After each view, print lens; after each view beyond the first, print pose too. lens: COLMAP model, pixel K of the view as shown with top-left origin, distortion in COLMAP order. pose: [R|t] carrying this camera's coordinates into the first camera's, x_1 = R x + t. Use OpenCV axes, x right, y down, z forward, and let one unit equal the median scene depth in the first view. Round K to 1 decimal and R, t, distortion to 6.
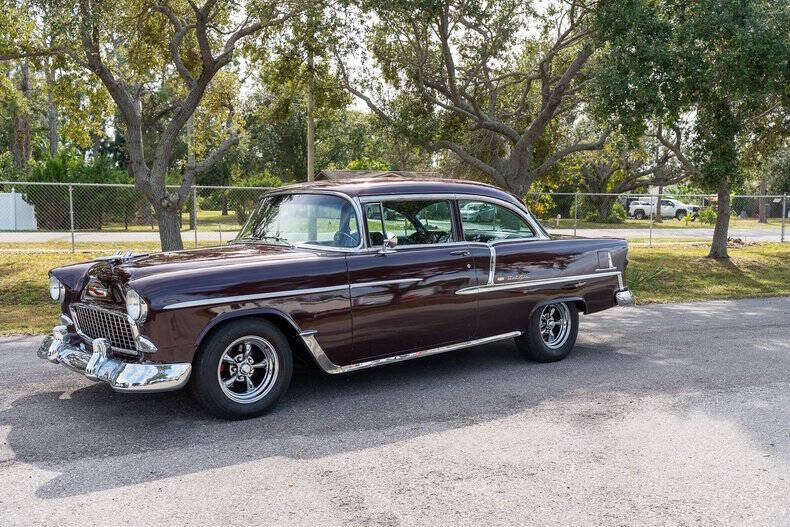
lens RADIAL K [[739.7, 0, 386.4], [0, 739.7, 259.0], [0, 0, 1]] dist [-0.007846, 0.002512]
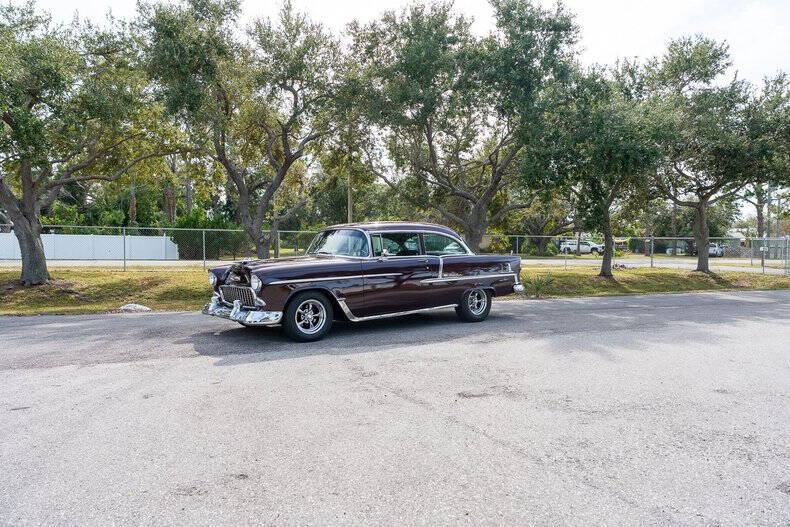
lens RADIAL K [[533.6, 0, 395.0], [0, 533.6, 263.5], [0, 0, 1]] dist [-0.015527, -0.003454]
pose [[0.999576, 0.001132, -0.029084, 0.031767], [-0.002512, 0.998869, -0.047475, 0.029437], [0.028997, 0.047528, 0.998449, -0.168174]]
